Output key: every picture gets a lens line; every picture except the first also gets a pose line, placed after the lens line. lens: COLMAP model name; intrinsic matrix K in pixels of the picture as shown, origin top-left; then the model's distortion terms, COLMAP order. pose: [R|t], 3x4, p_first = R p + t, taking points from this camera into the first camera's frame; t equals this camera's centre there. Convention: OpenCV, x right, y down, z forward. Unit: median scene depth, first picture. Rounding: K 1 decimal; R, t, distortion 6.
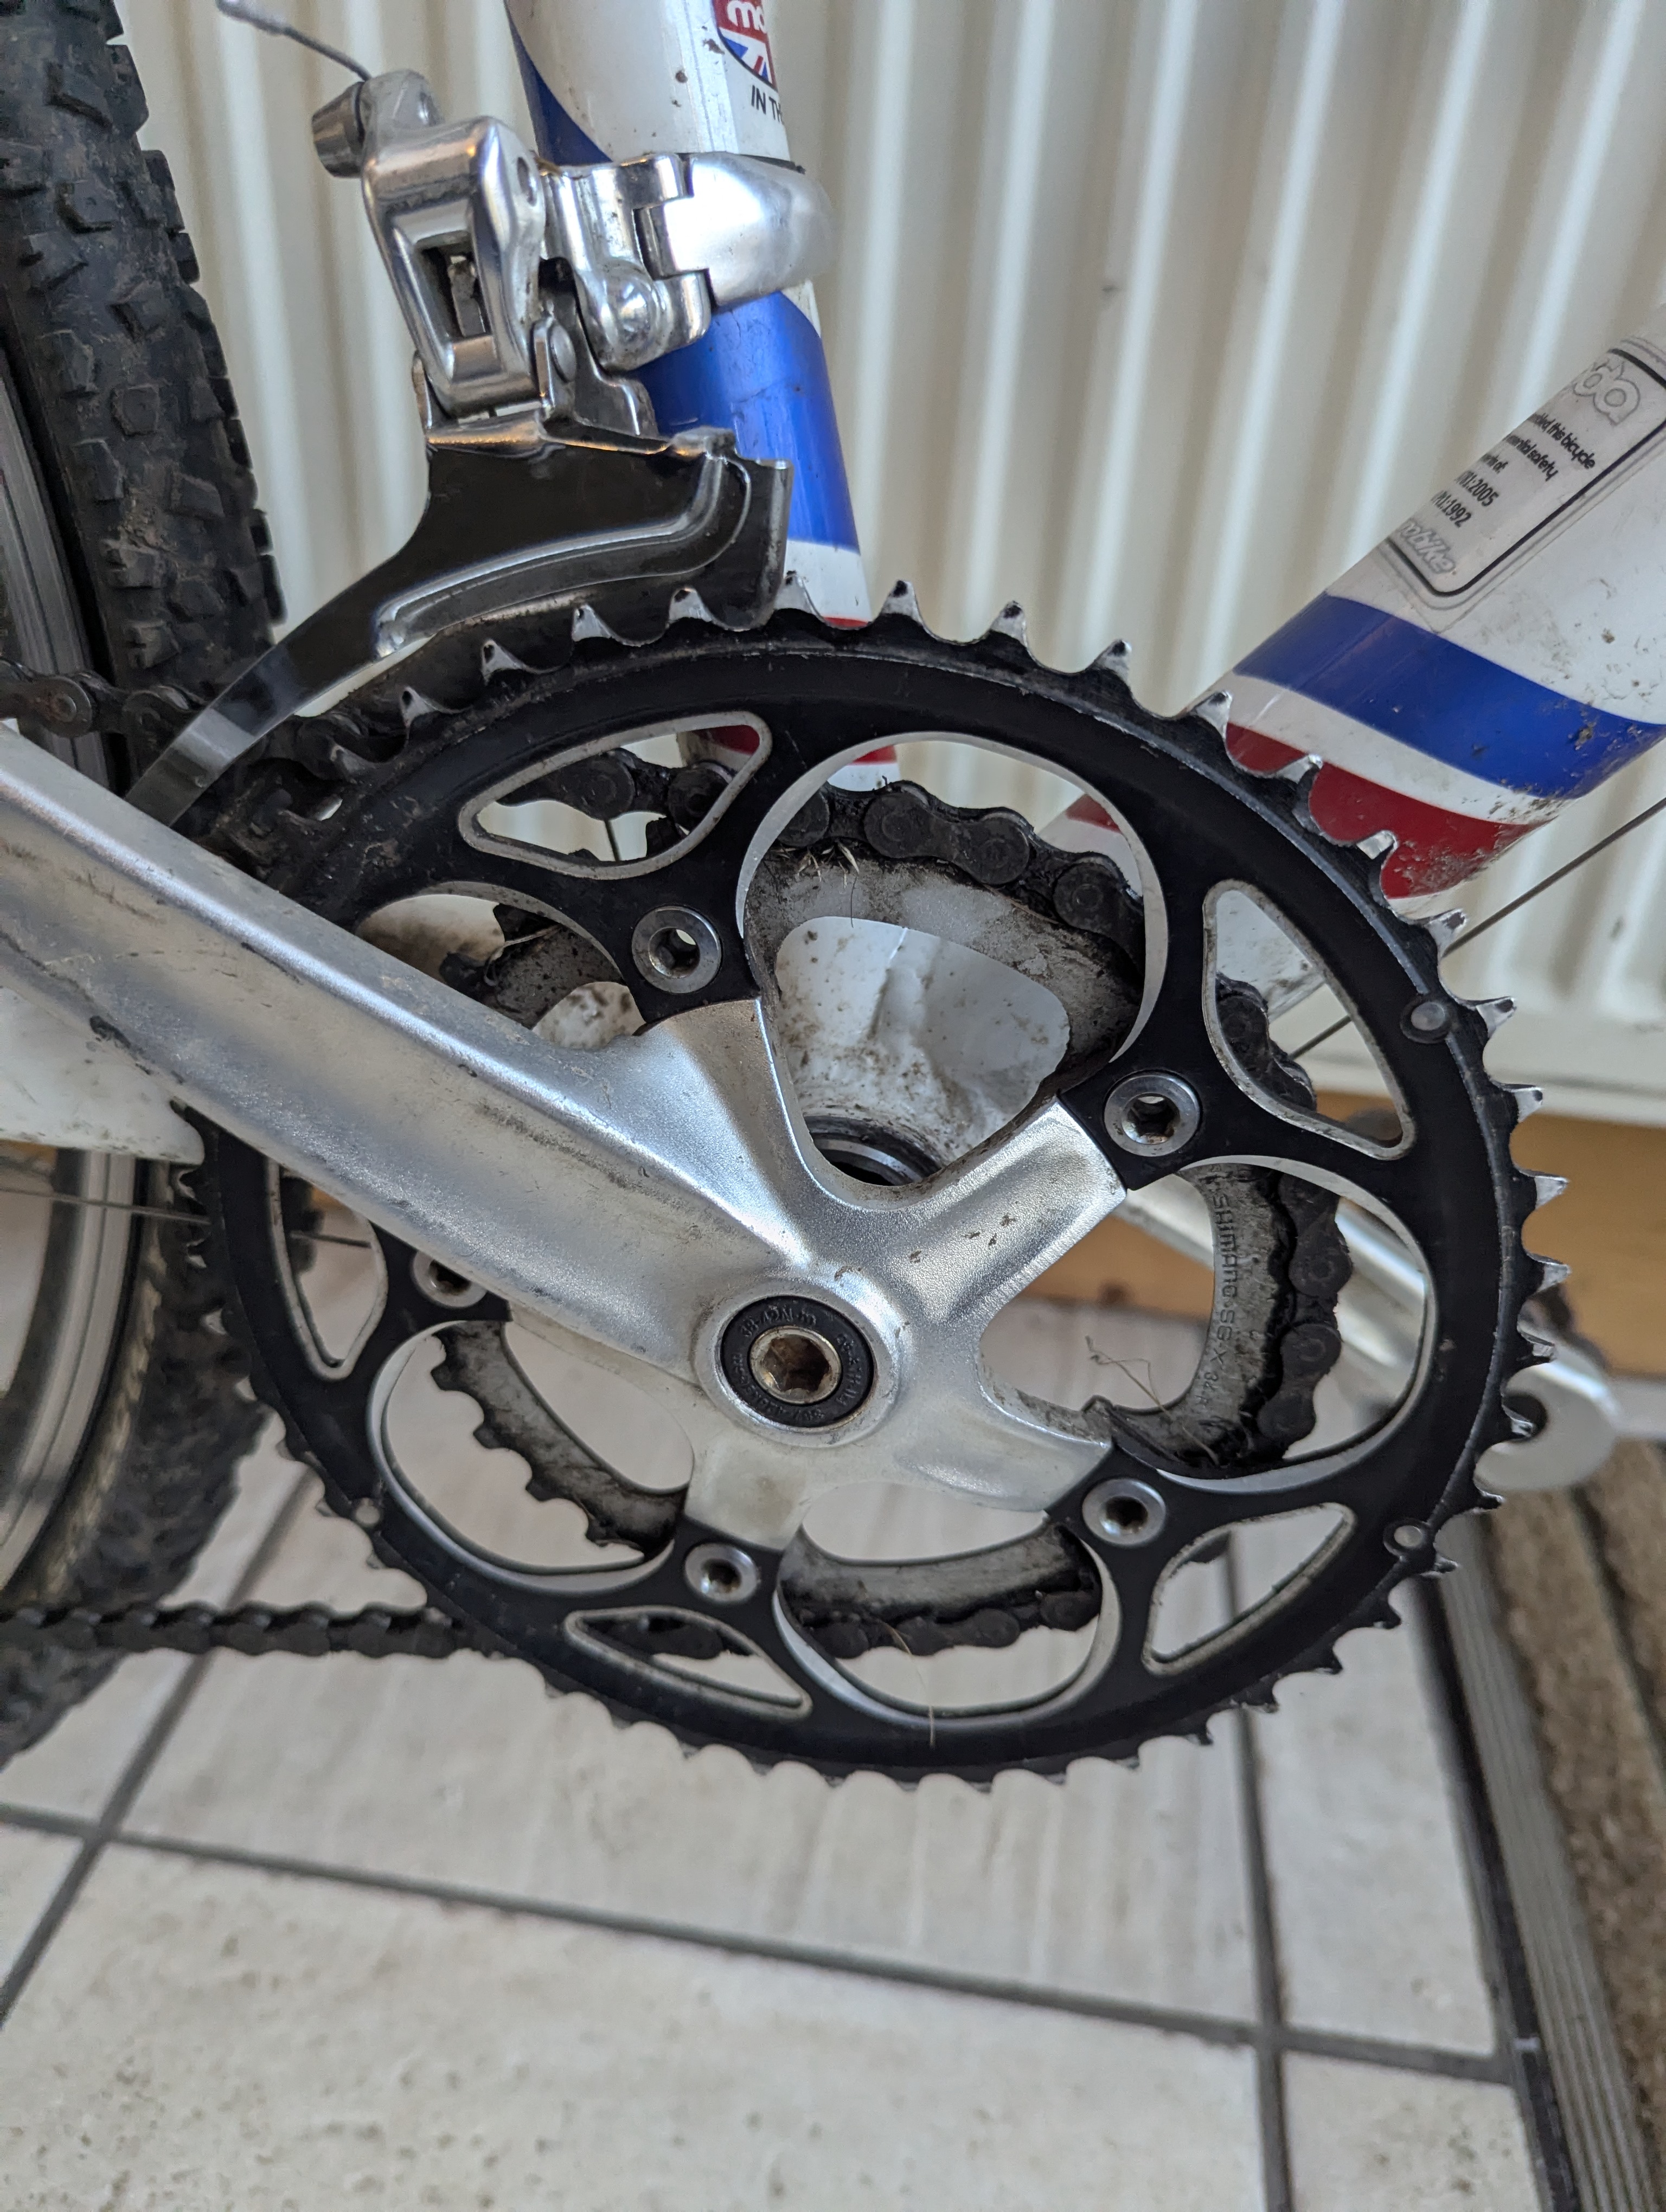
lens RADIAL K [[1580.6, 0, 787.4], [0, 1580.6, 1104.5], [0, 0, 1]] dist [0.009790, -0.004270]
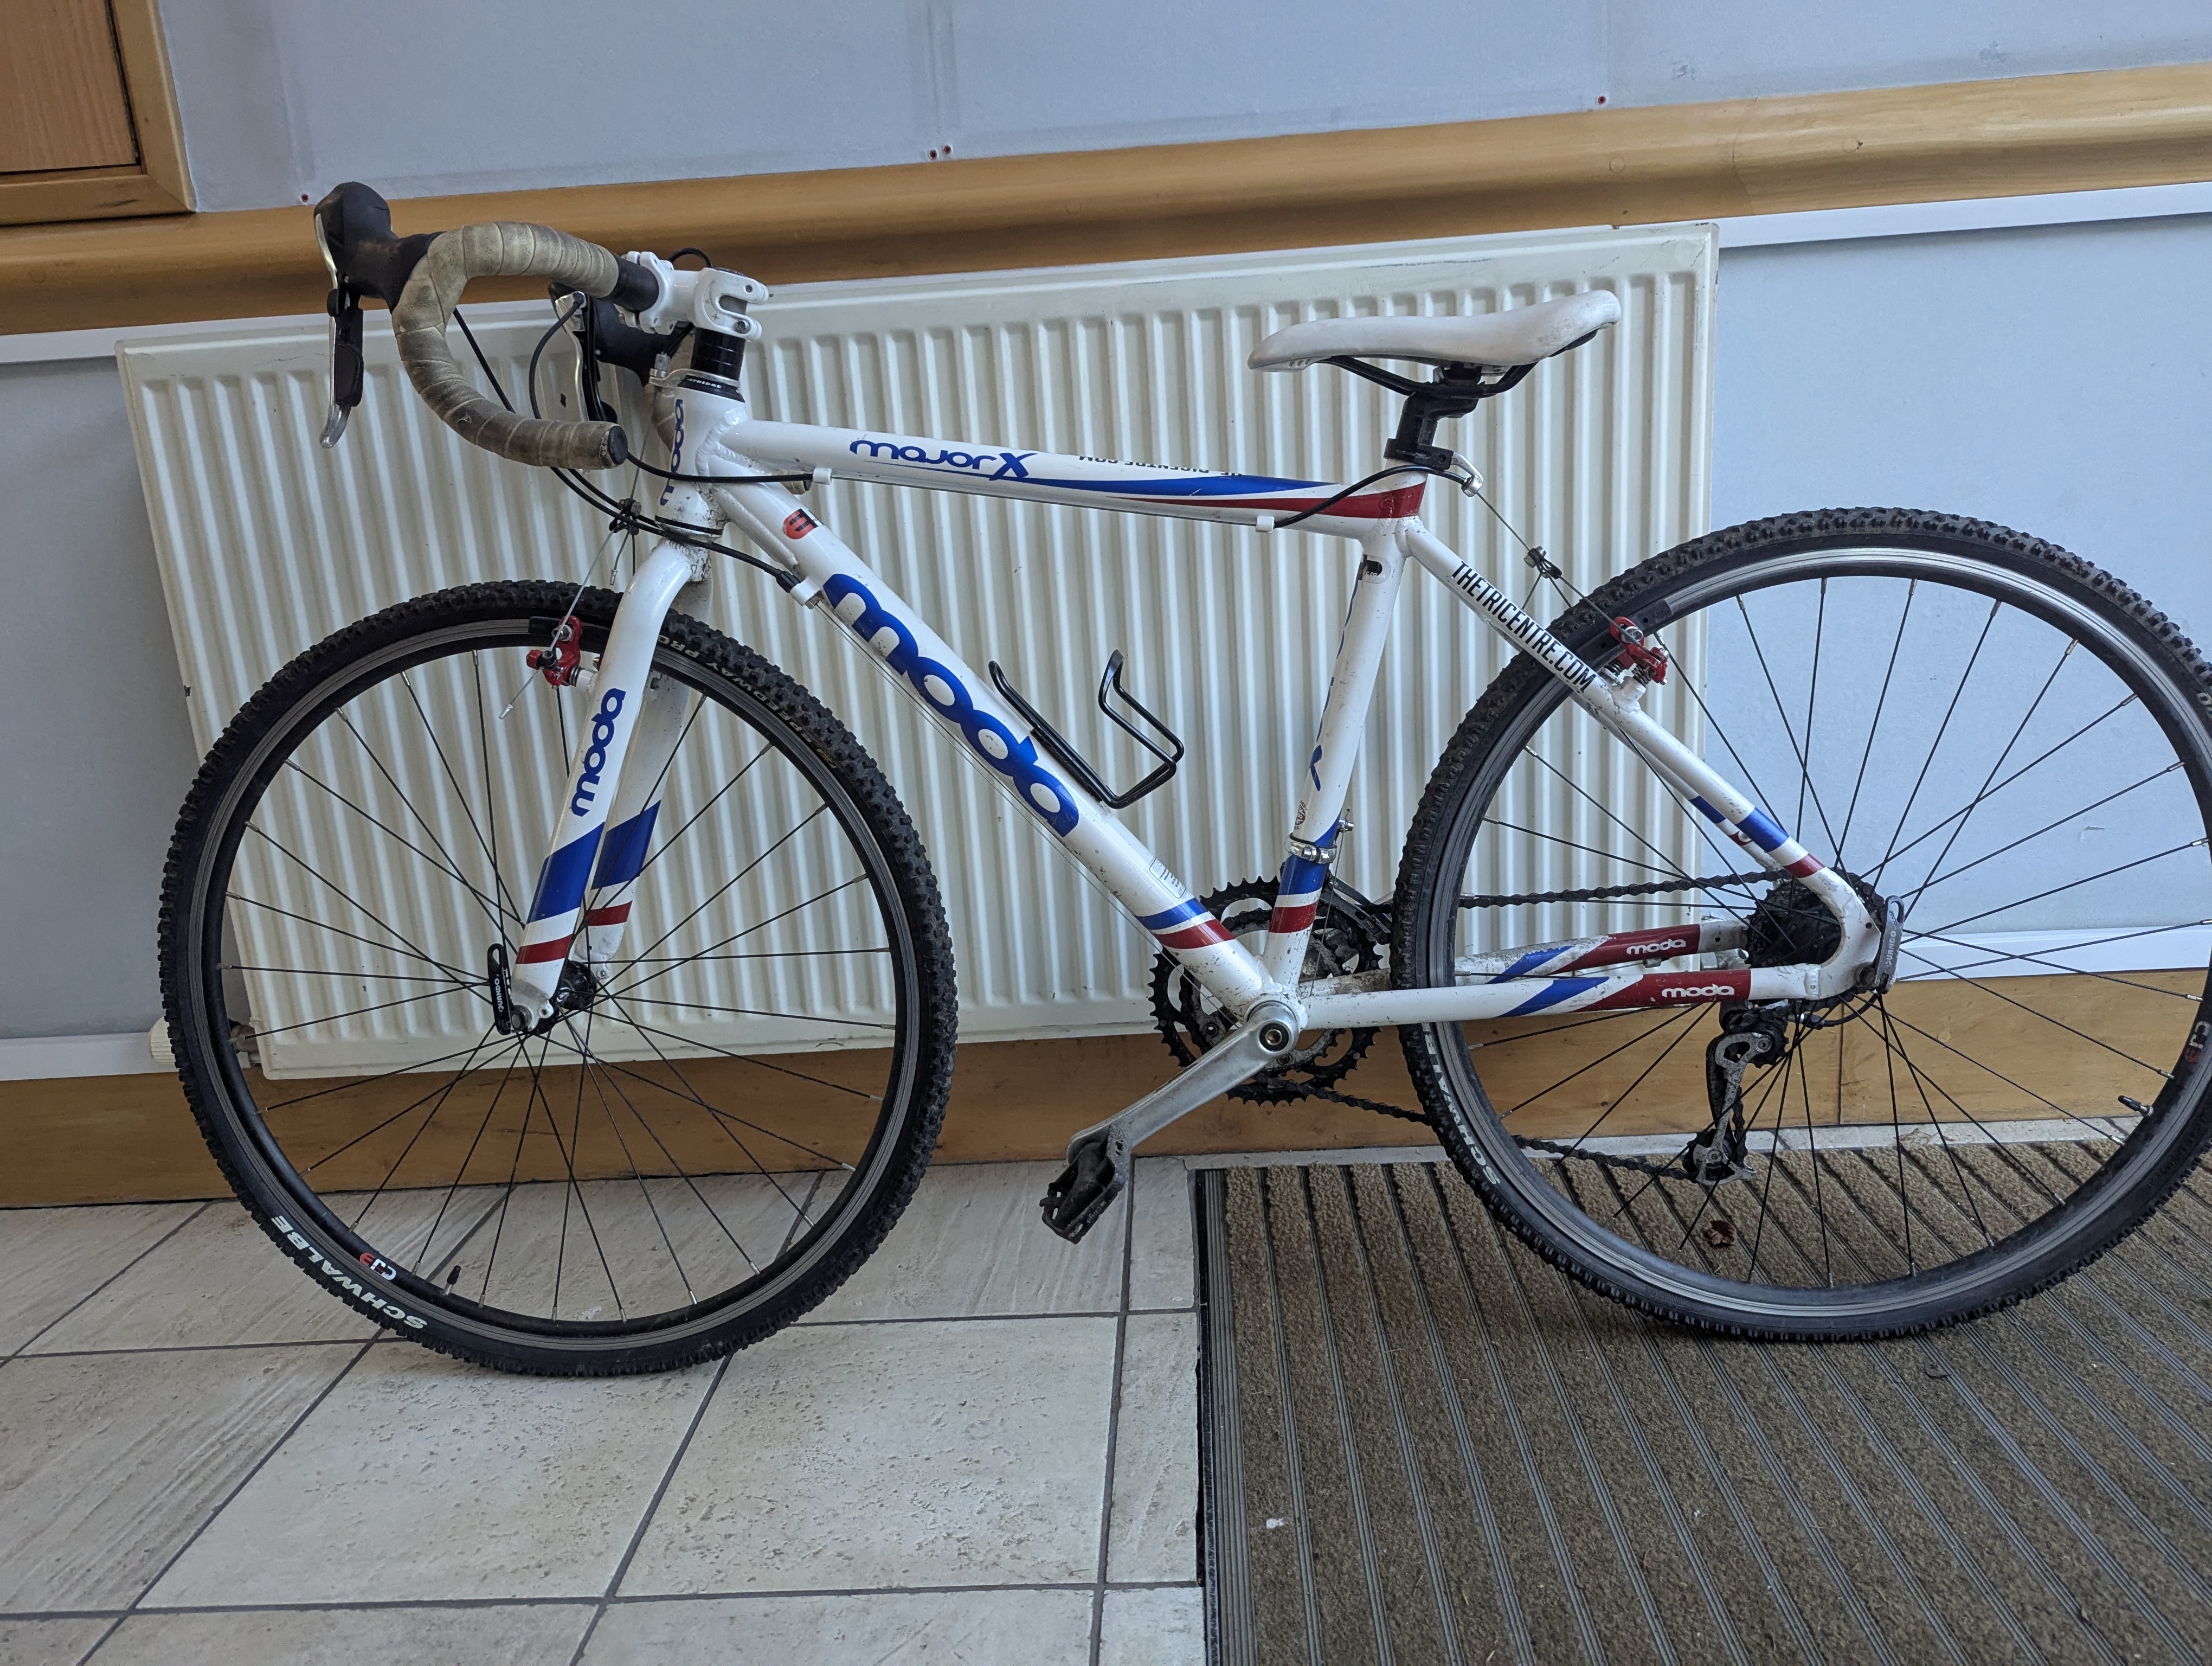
lens RADIAL K [[1580.6, 0, 1106.0], [0, 1580.6, 833.0], [0, 0, 1]] dist [0.009790, -0.004270]
pose [[0.987931, -0.130274, 0.083787, 0.260489], [0.150148, 0.938321, -0.311462, 1.364592], [-0.038043, 0.320284, 0.946558, -4.784649]]
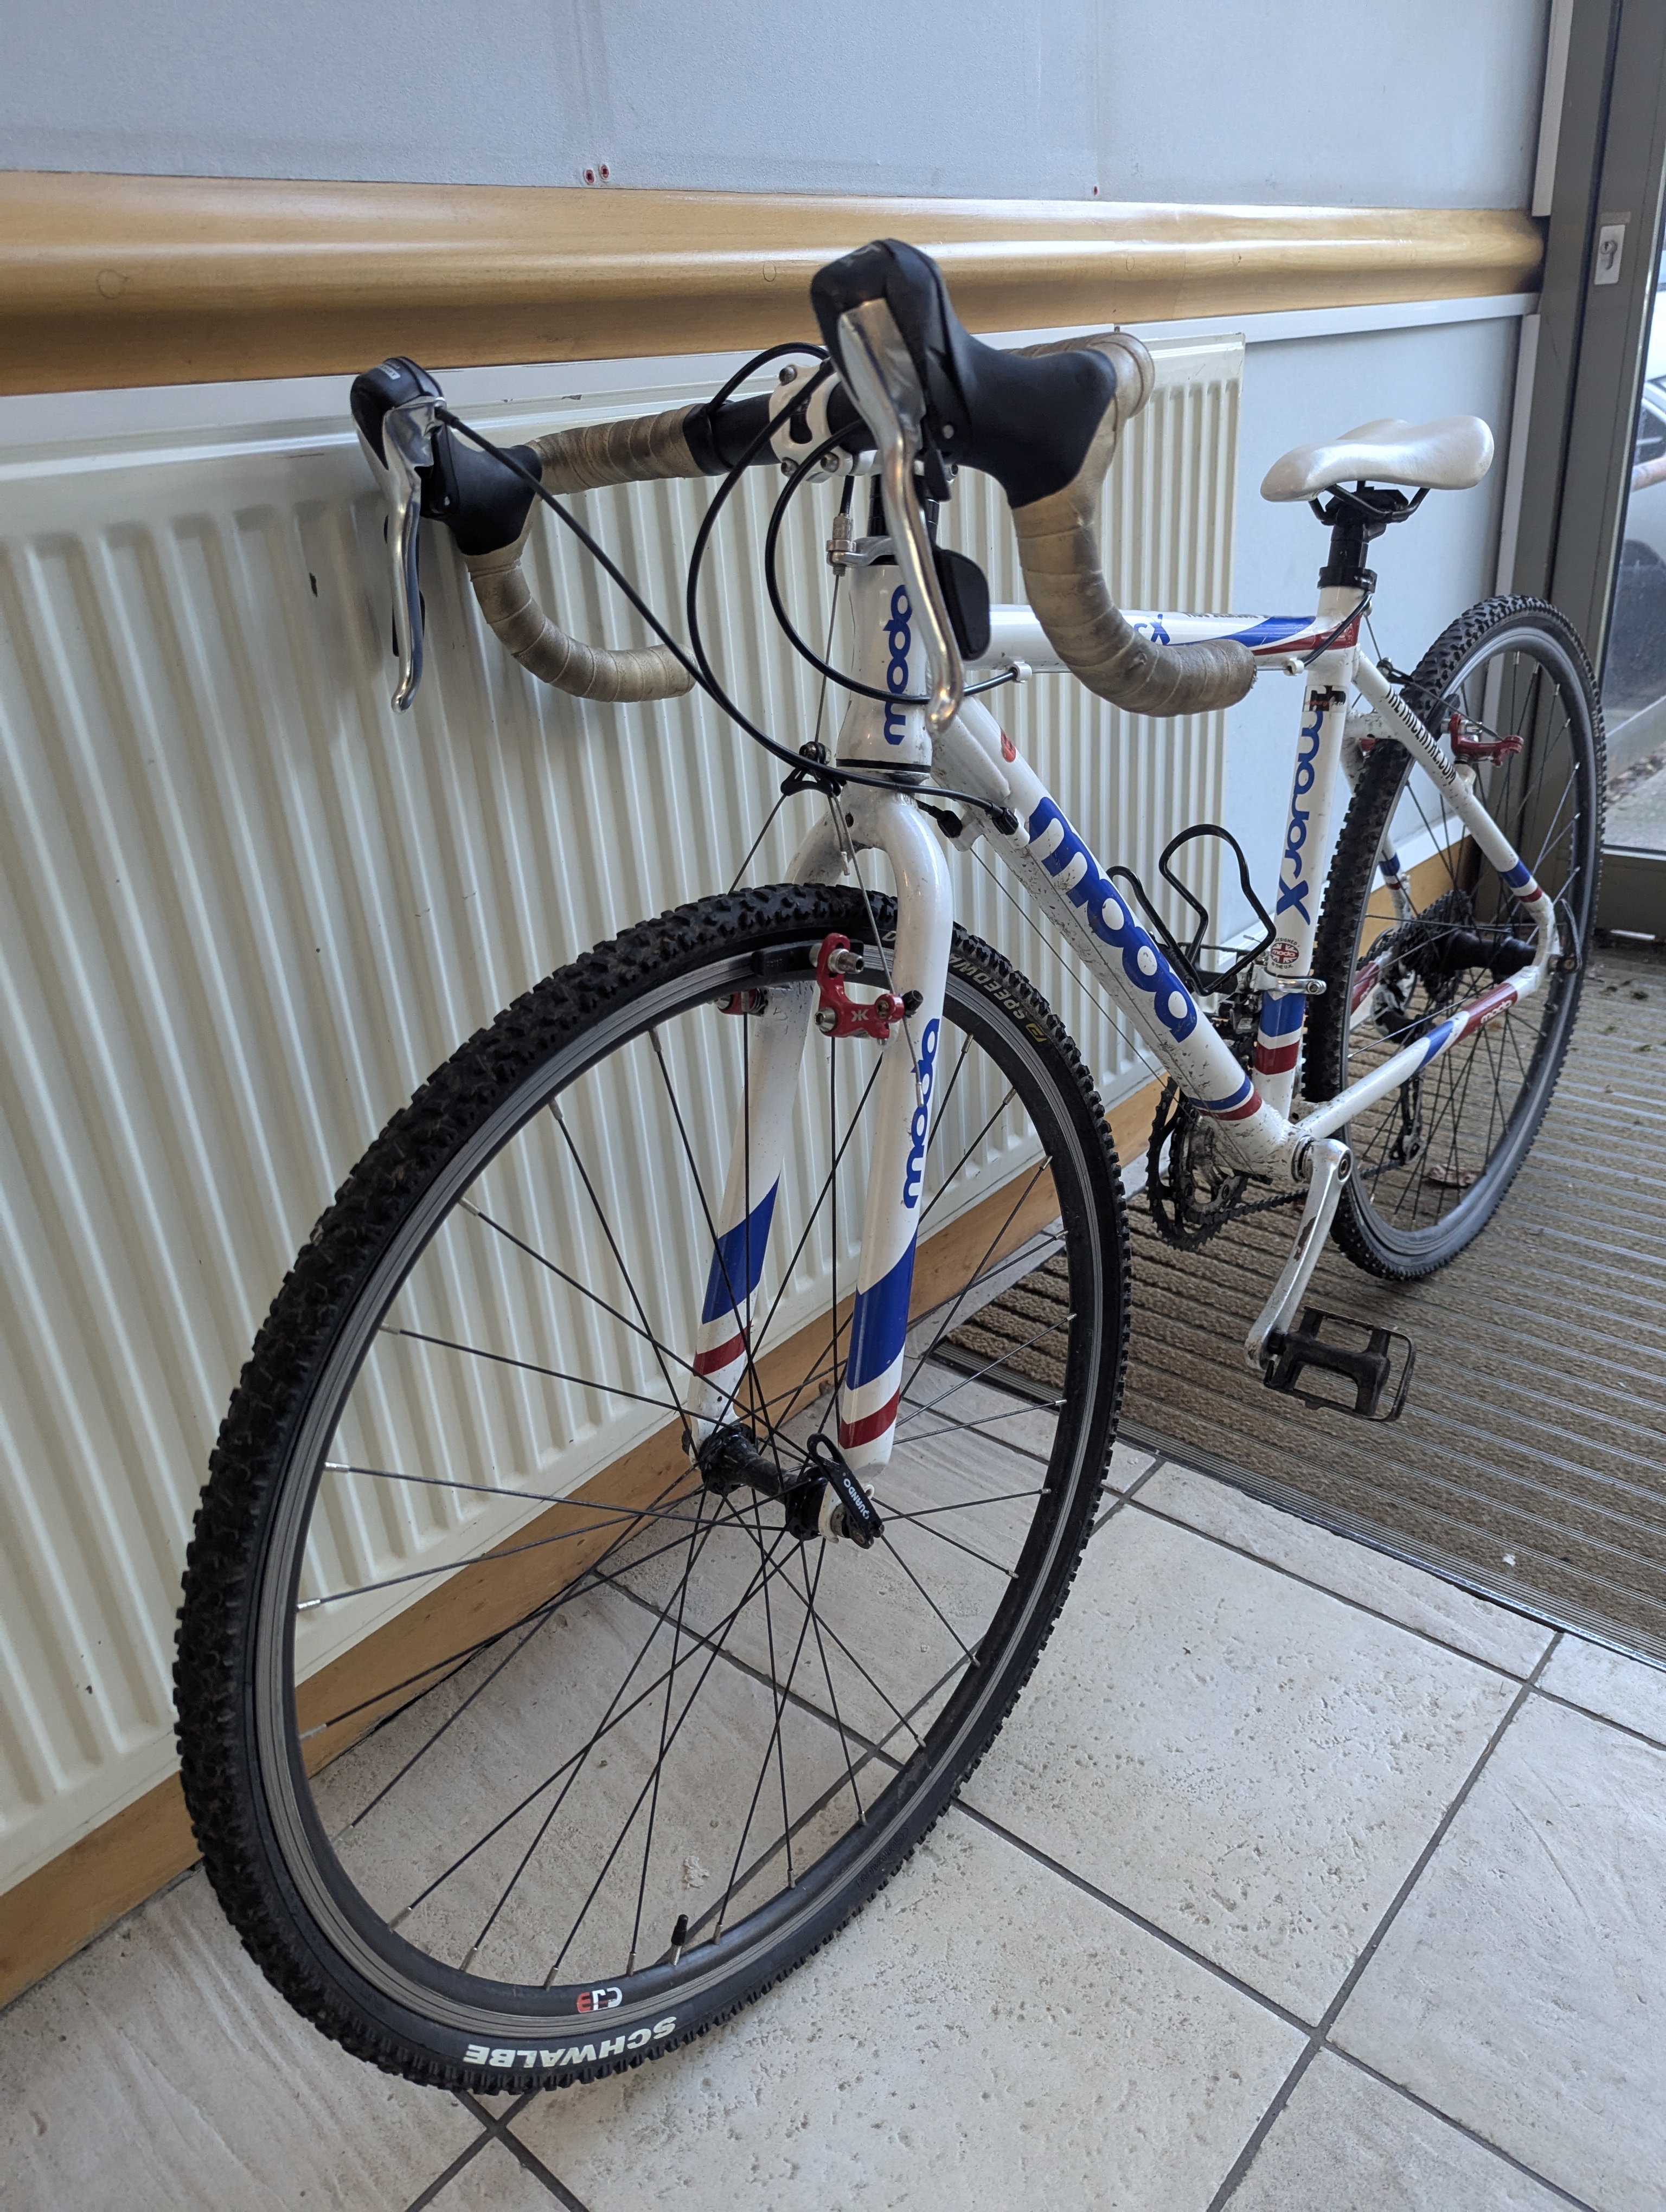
lens RADIAL K [[1576.4, 0, 835.2], [0, 1576.4, 1118.0], [0, 0, 1]] dist [0.056418, -0.079013]
pose [[0.520319, -0.437120, 0.733617, -3.986267], [0.525454, 0.841068, 0.128465, -1.515673], [-0.673176, 0.318639, 0.667310, -1.971792]]
